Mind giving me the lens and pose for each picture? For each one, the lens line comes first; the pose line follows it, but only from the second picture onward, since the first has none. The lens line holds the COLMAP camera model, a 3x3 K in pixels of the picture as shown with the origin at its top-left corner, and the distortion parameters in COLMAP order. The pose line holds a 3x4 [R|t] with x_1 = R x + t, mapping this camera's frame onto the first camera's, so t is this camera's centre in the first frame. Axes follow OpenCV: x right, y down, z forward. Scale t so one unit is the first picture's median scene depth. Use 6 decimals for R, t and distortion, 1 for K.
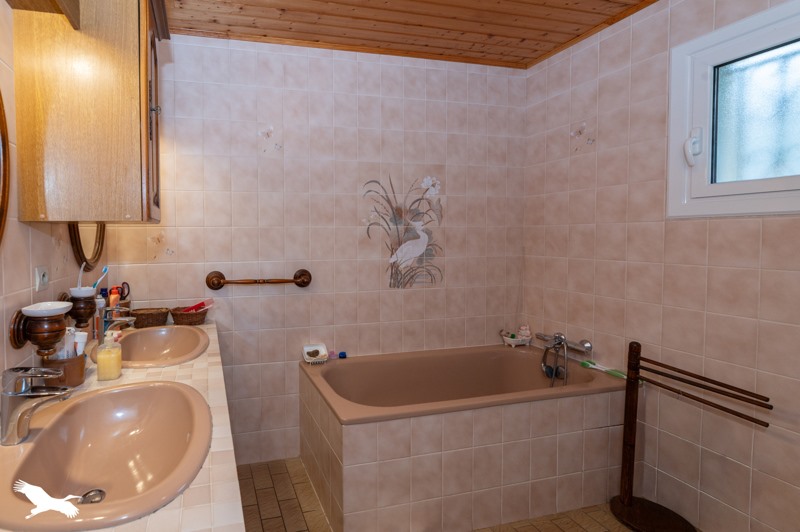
lens RADIAL K [[358.7, 0, 403.4], [0, 358.7, 241.1], [0, 0, 1]] dist [0.000209, 0.000430]
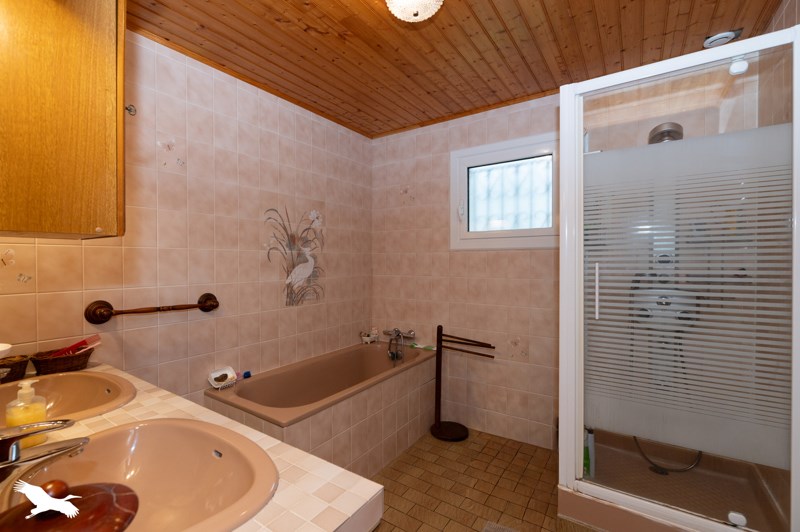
lens RADIAL K [[358.7, 0, 397.0], [0, 358.7, 264.8], [0, 0, 1]] dist [0.000209, 0.000430]
pose [[0.724258, -0.000982, 0.689528, -0.583284], [0.017734, 0.999695, -0.017204, 0.027974], [-0.689301, 0.024688, 0.724055, -0.051481]]
